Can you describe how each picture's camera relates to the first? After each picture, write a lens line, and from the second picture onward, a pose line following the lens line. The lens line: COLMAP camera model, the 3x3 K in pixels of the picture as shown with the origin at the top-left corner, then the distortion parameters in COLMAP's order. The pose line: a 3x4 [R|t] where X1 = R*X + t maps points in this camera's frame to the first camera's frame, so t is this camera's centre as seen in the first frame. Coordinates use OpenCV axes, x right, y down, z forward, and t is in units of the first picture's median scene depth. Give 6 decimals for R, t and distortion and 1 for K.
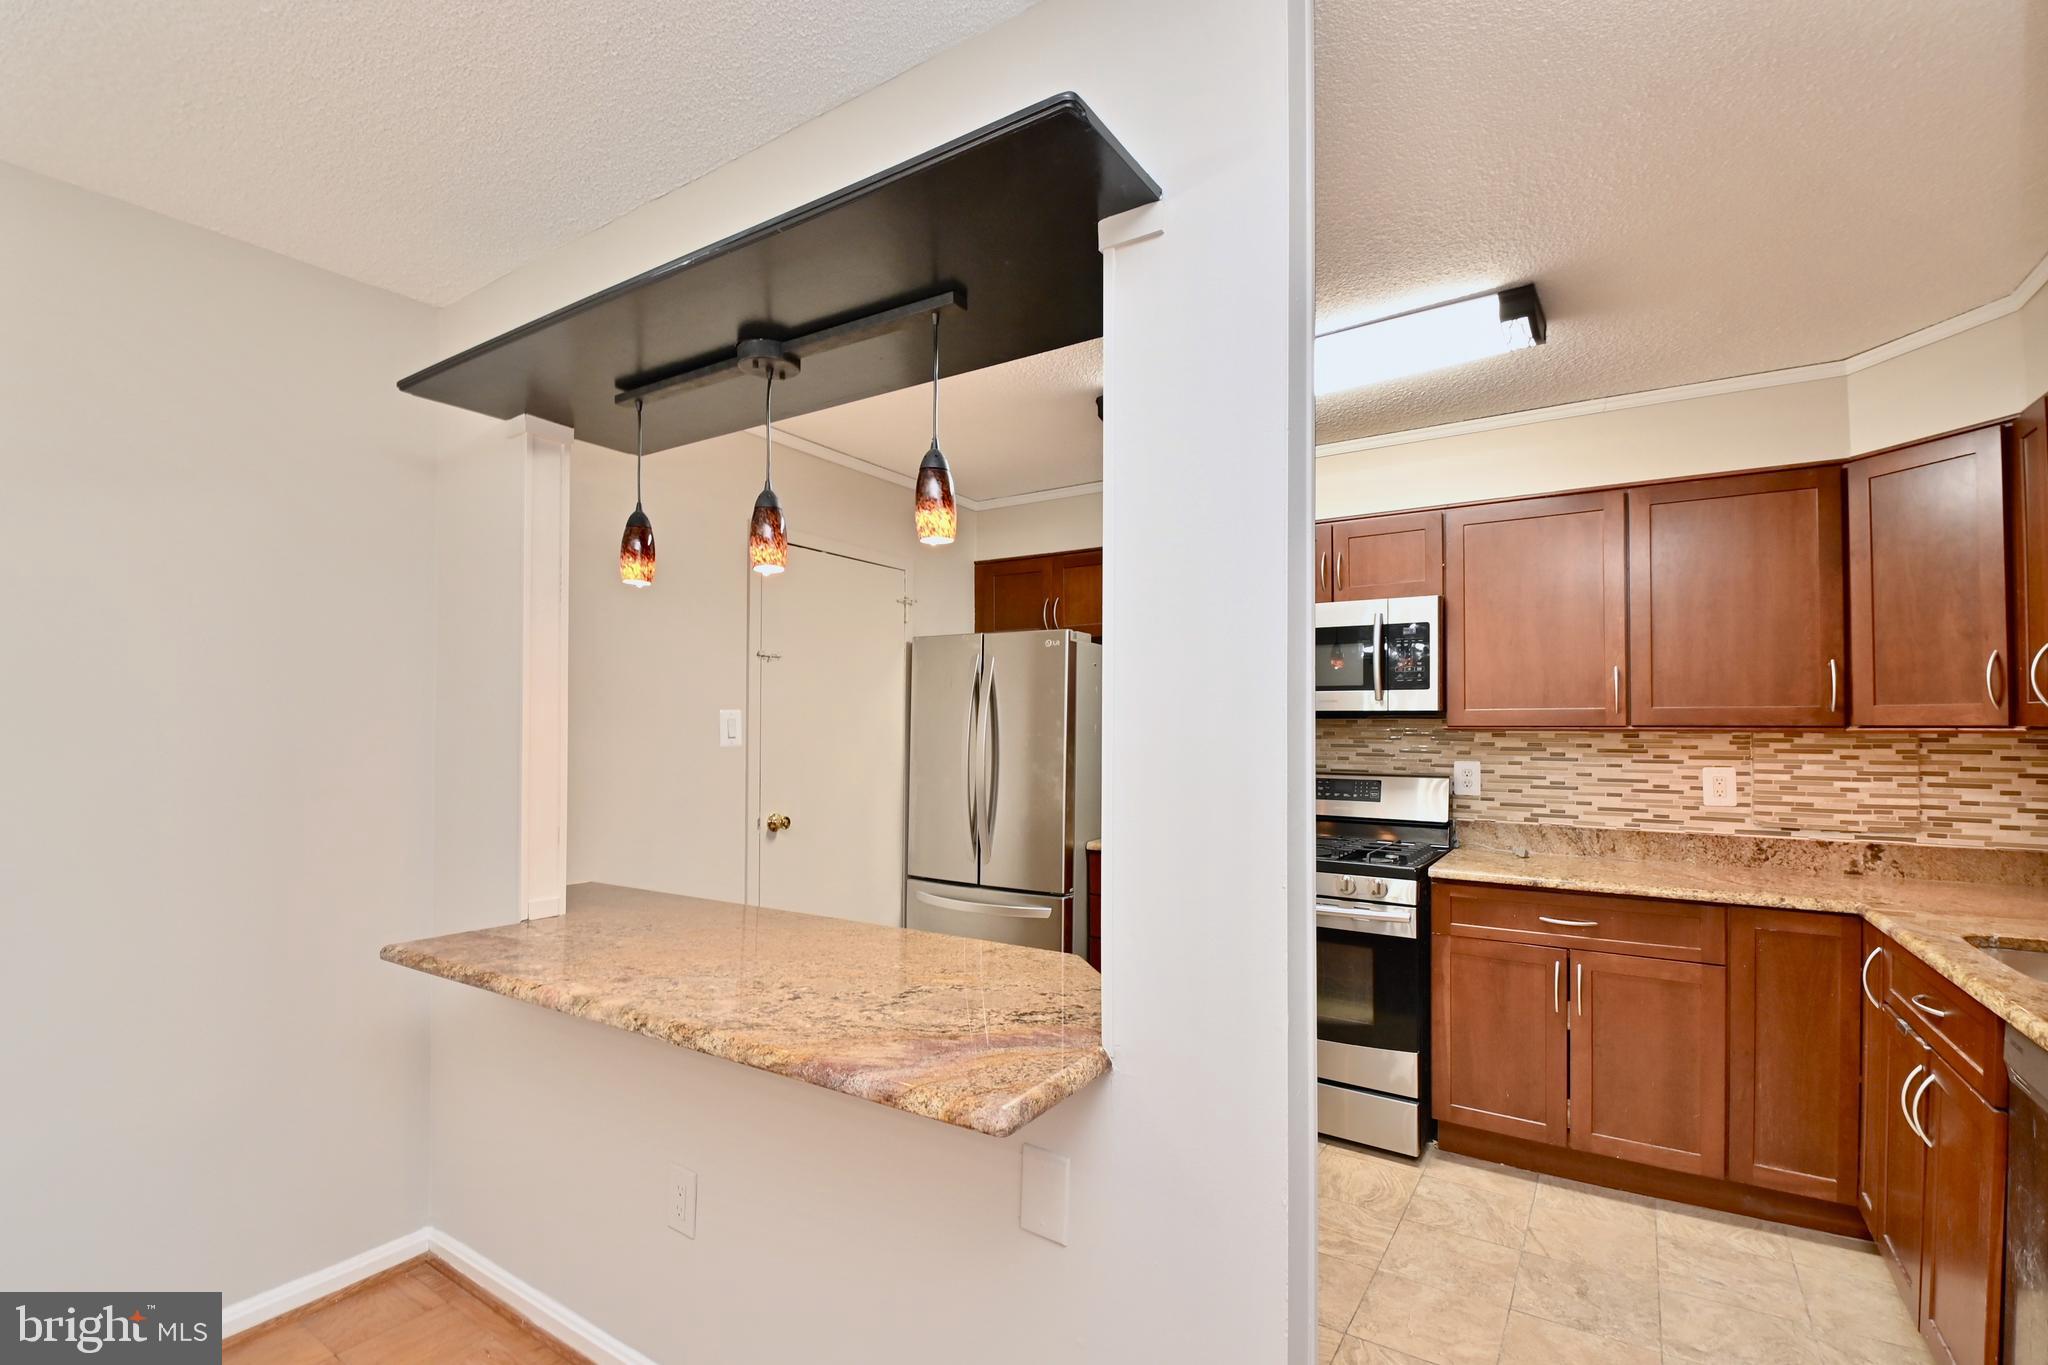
lens RADIAL K [[903.8, 0, 1023.4], [0, 903.8, 708.7], [0, 0, 1]] dist [0.006212, -0.016495]
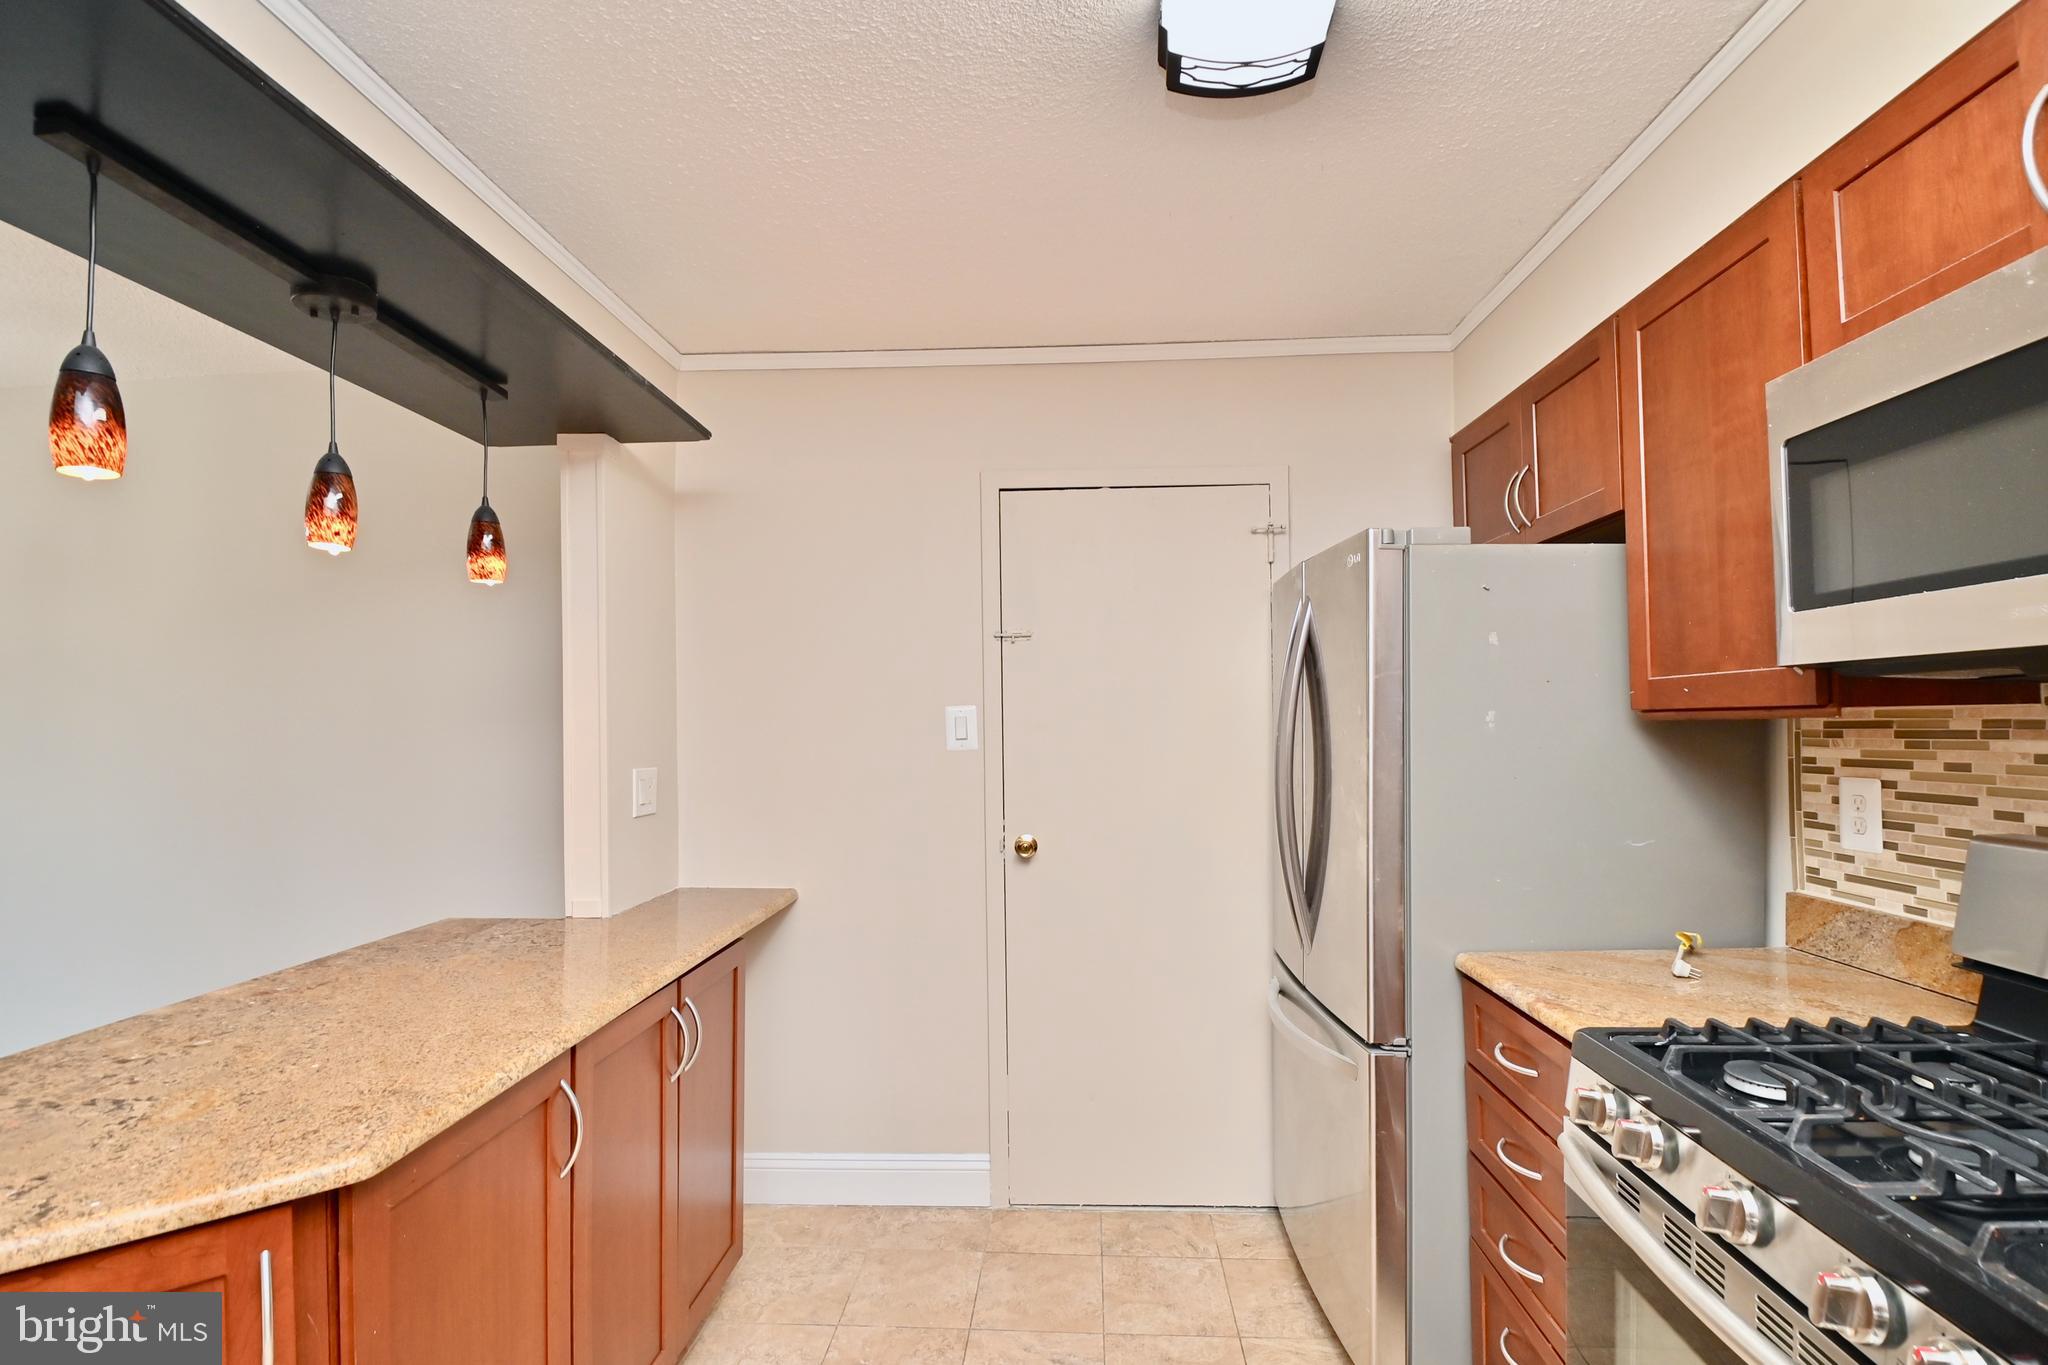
lens RADIAL K [[903.8, 0, 1048.6], [0, 903.8, 706.6], [0, 0, 1]] dist [0.006212, -0.016495]
pose [[0.512796, -0.028315, -0.858043, 0.456378], [0.031935, 0.999393, -0.013893, 0.017063], [0.857916, -0.020277, 0.513389, 0.670274]]
